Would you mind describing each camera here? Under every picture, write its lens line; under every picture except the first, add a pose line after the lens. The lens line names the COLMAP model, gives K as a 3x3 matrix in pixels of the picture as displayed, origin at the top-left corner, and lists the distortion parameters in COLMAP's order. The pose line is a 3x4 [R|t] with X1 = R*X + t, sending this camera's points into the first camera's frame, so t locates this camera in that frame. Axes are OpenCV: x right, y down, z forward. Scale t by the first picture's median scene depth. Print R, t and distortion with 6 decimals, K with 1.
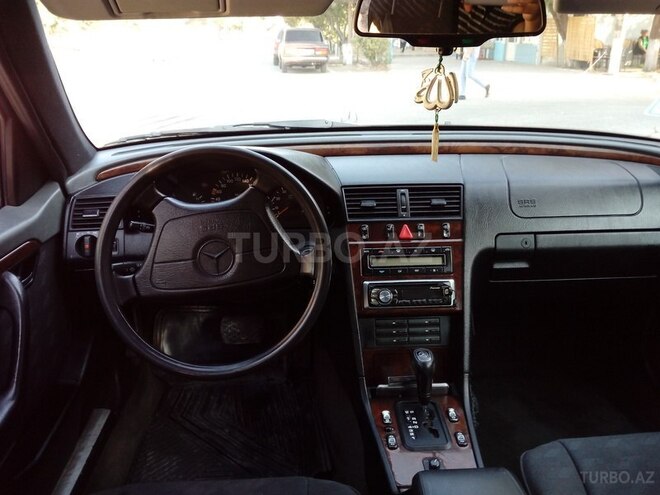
lens RADIAL K [[535.3, 0, 333.5], [0, 535.3, 246.9], [0, 0, 1]] dist [0.071294, -0.129268]
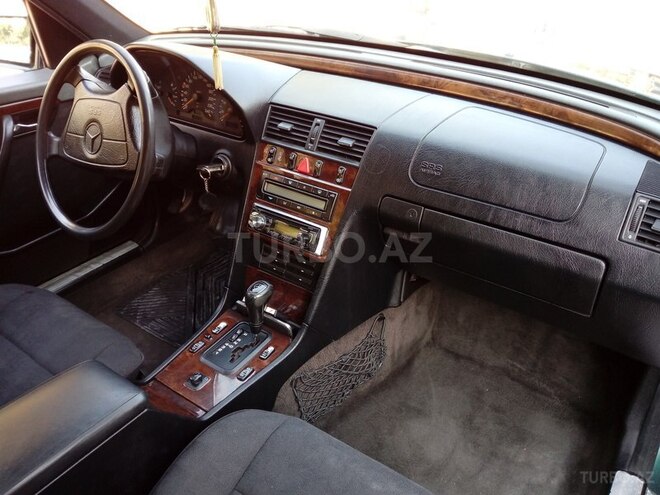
lens RADIAL K [[535.3, 0, 333.5], [0, 535.3, 246.9], [0, 0, 1]] dist [0.071294, -0.129268]
pose [[0.774333, 0.333612, -0.537691, 0.716351], [-0.234748, 0.940544, 0.245502, -0.133521], [0.587624, -0.063879, 0.806608, 0.261844]]
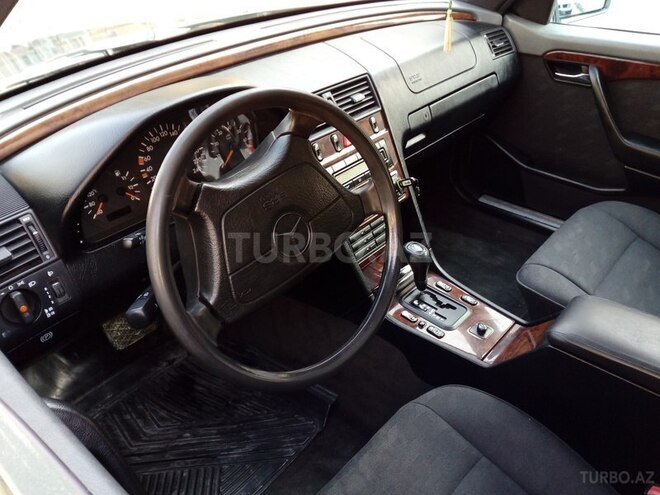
lens RADIAL K [[535.3, 0, 333.5], [0, 535.3, 246.9], [0, 0, 1]] dist [0.071294, -0.129268]
pose [[0.715361, -0.405887, 0.568783, -0.487140], [0.279294, 0.912234, 0.299707, -0.140107], [-0.640511, -0.055541, 0.765938, 0.283697]]
